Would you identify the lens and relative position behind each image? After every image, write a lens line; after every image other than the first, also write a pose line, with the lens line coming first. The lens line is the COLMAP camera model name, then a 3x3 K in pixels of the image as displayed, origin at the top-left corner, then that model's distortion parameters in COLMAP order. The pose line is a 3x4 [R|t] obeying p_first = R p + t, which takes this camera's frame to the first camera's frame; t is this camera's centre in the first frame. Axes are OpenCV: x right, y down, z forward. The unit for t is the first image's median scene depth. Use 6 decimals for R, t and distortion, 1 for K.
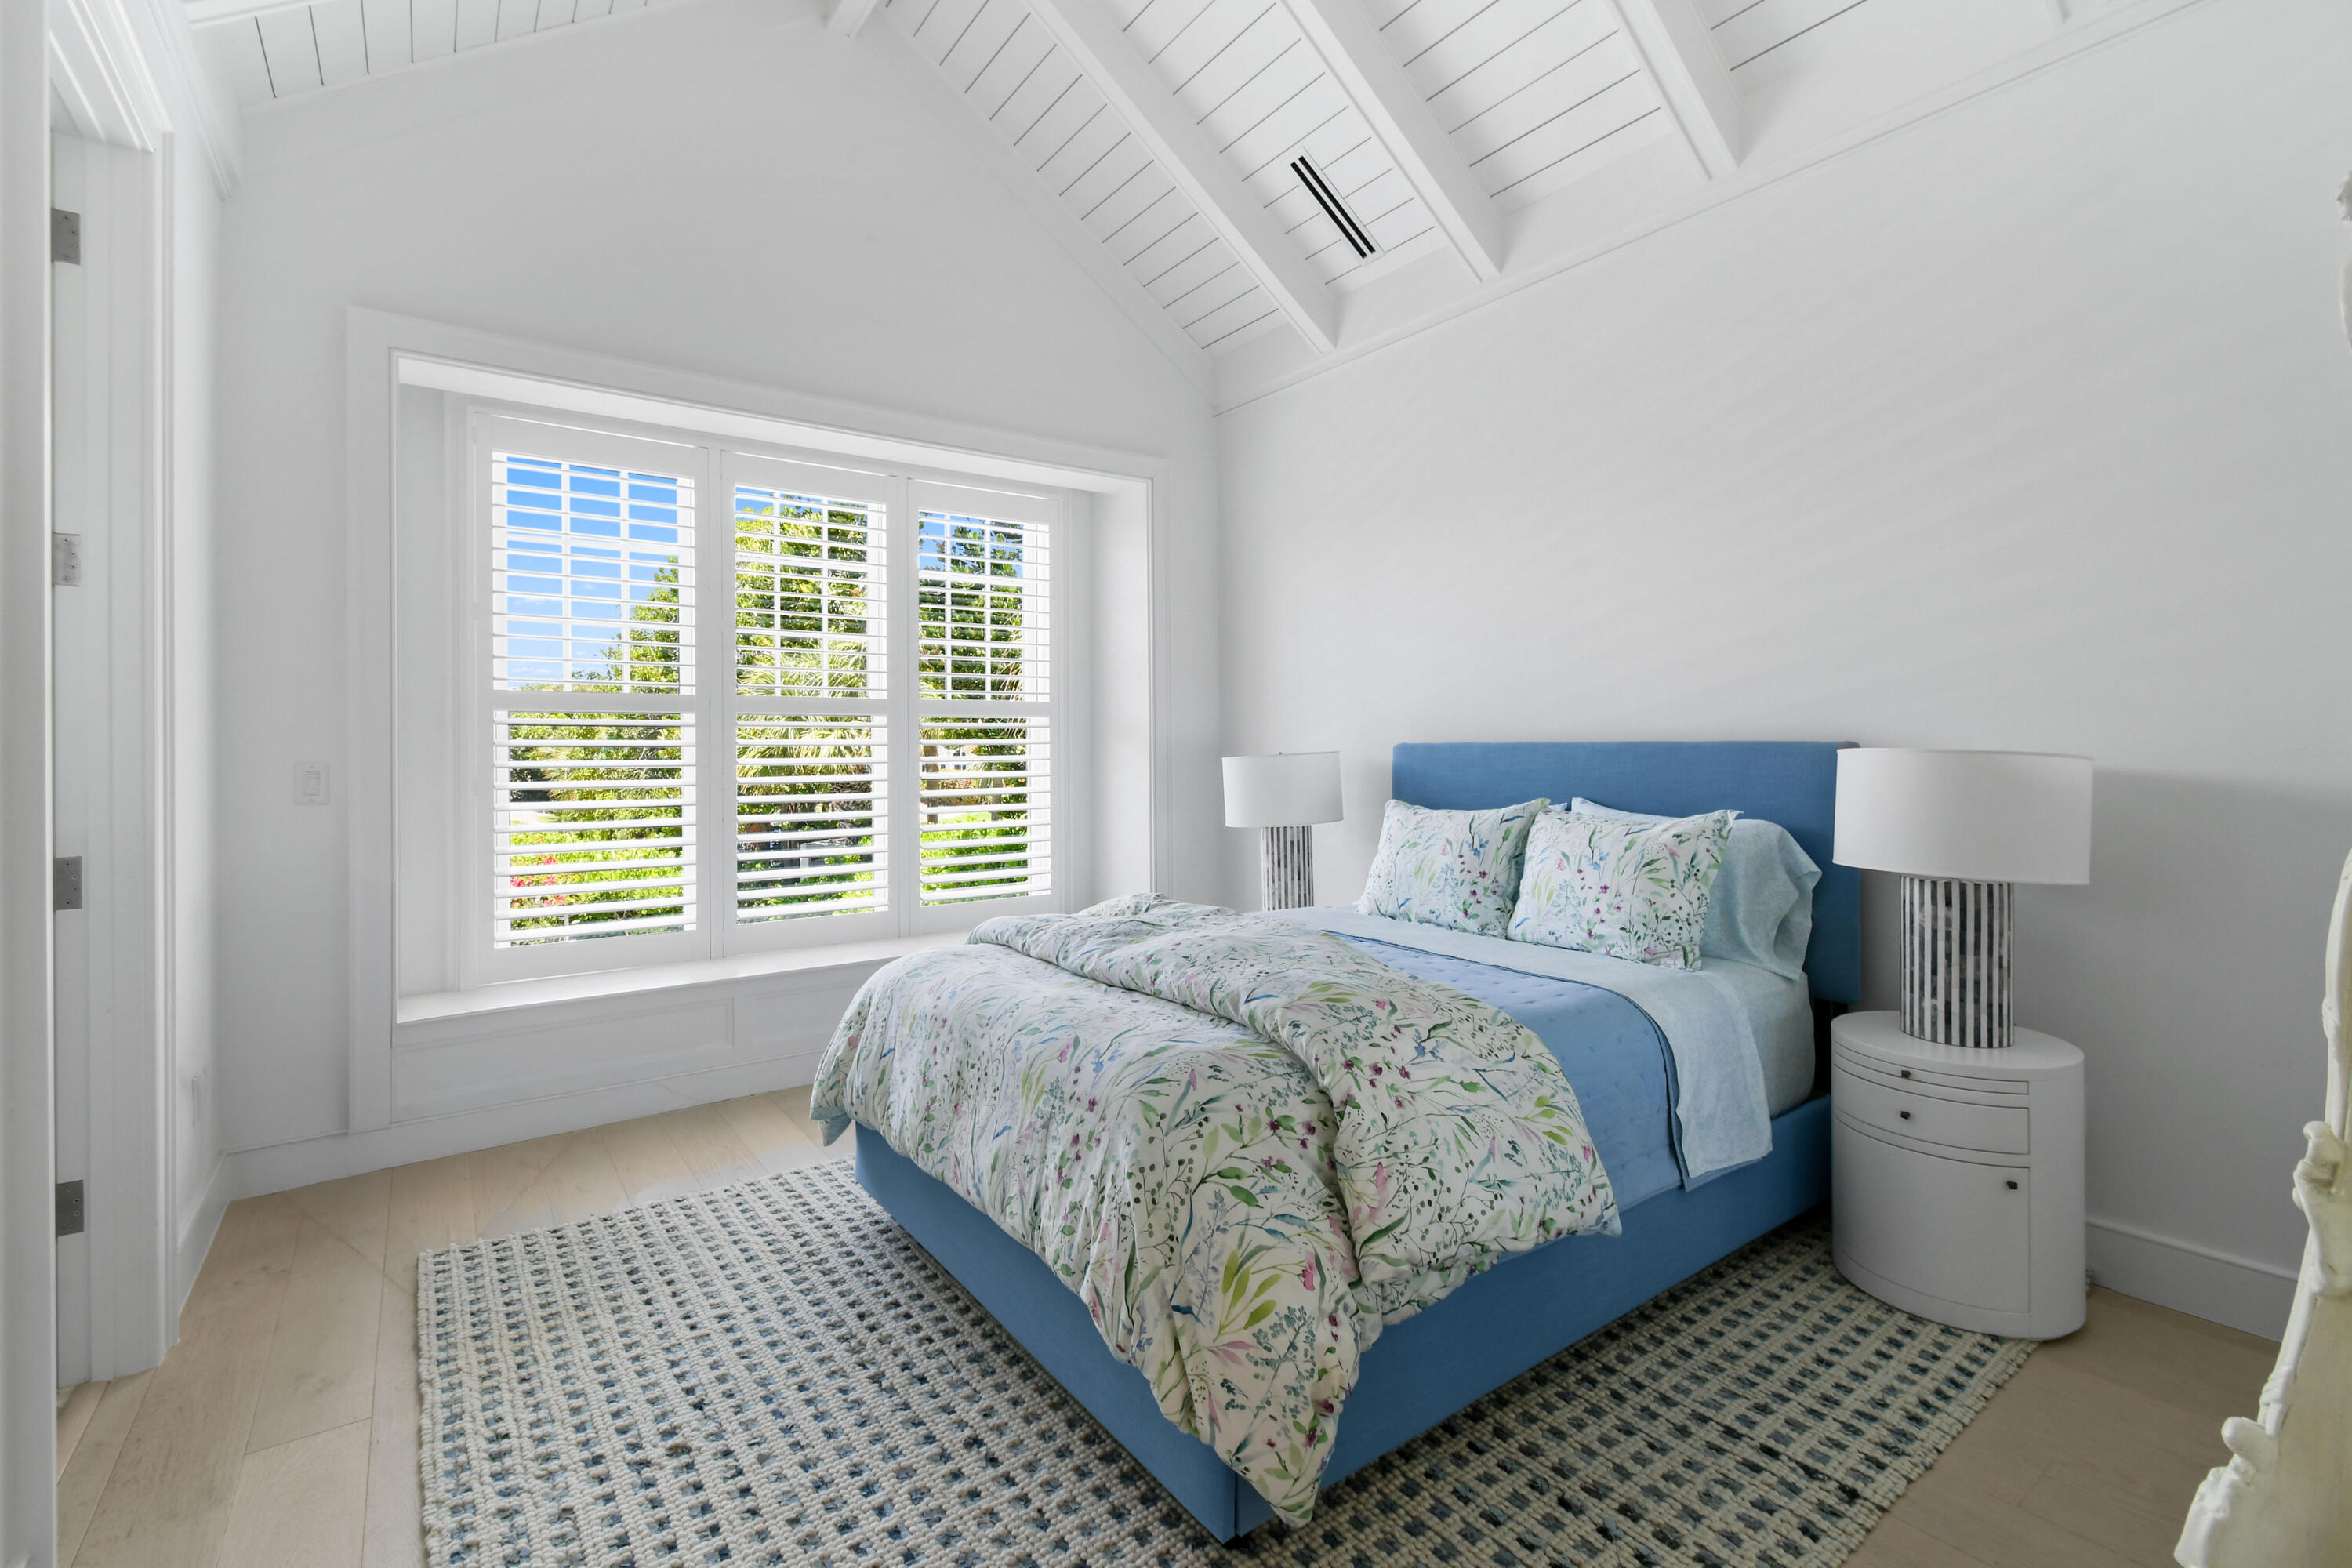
lens RADIAL K [[1059.3, 0, 1176.4], [0, 1059.3, 749.1], [0, 0, 1]] dist [0.003019, -0.000666]
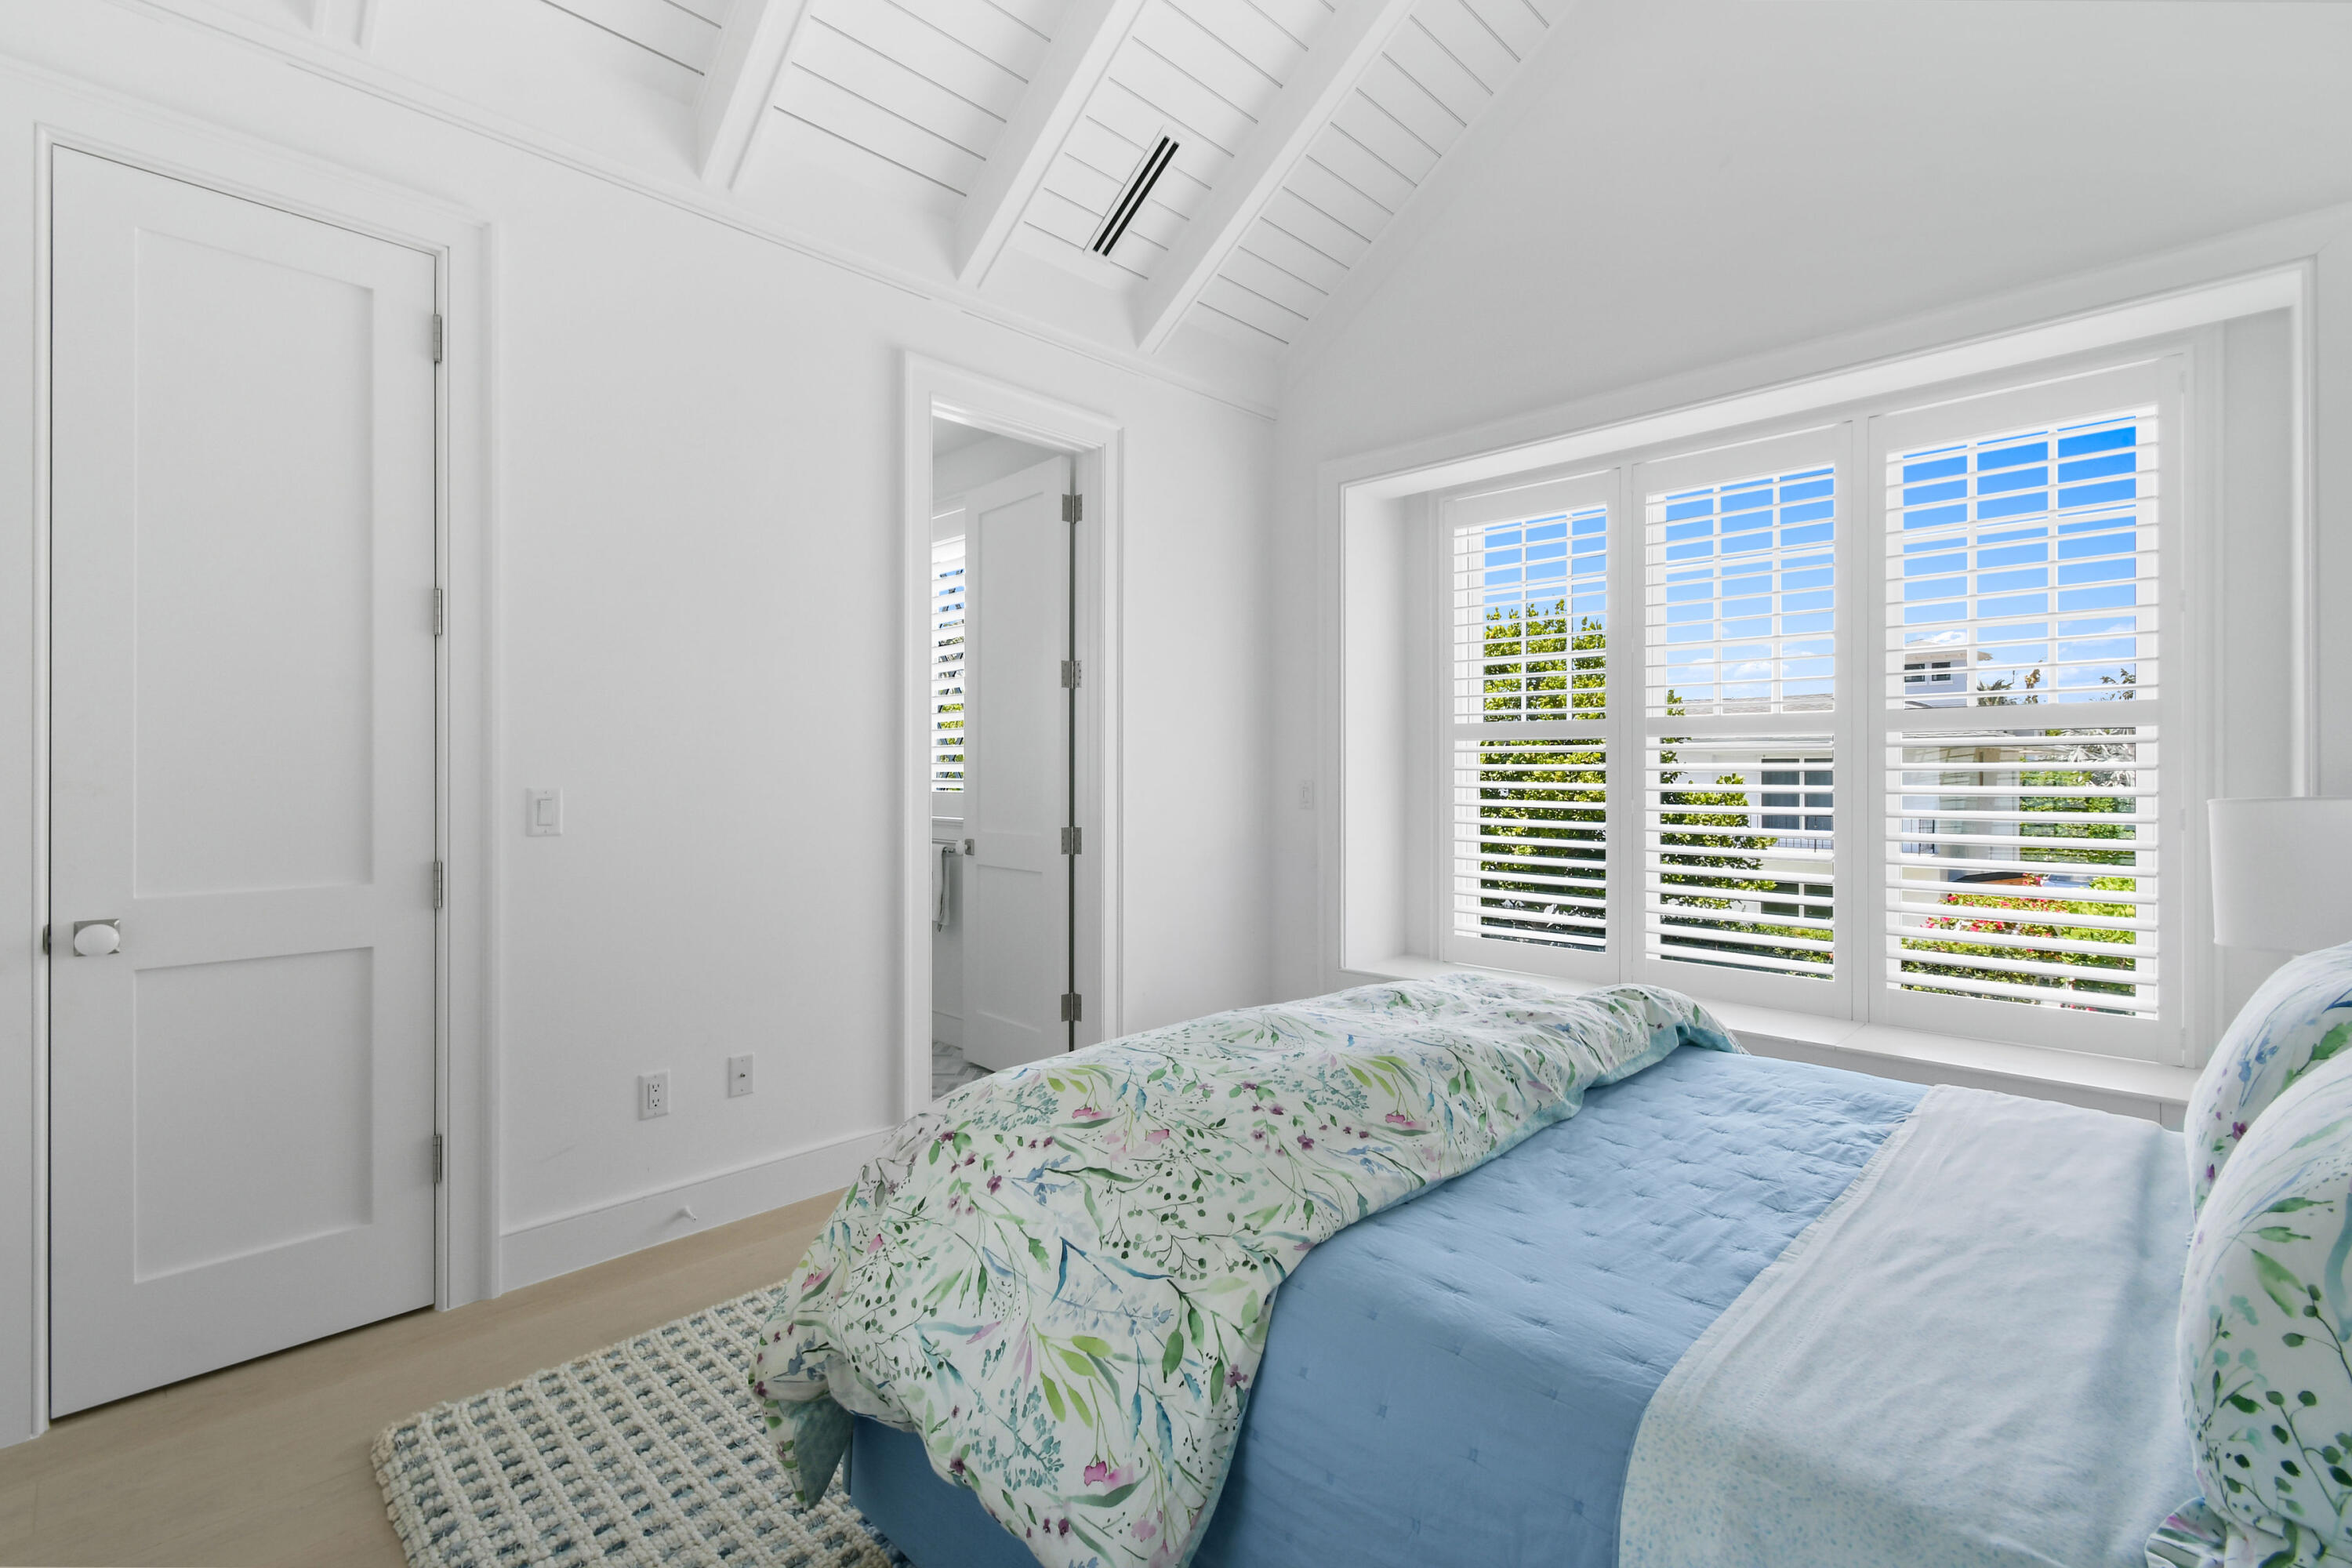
lens RADIAL K [[1138.8, 0, 1174.5], [0, 1138.8, 757.9], [0, 0, 1]] dist [0.001623, 0.000102]
pose [[0.128767, -0.008830, -0.991636, 0.667910], [-0.003334, 0.999951, -0.009337, -0.004281], [0.991669, 0.004509, 0.128731, 0.630211]]
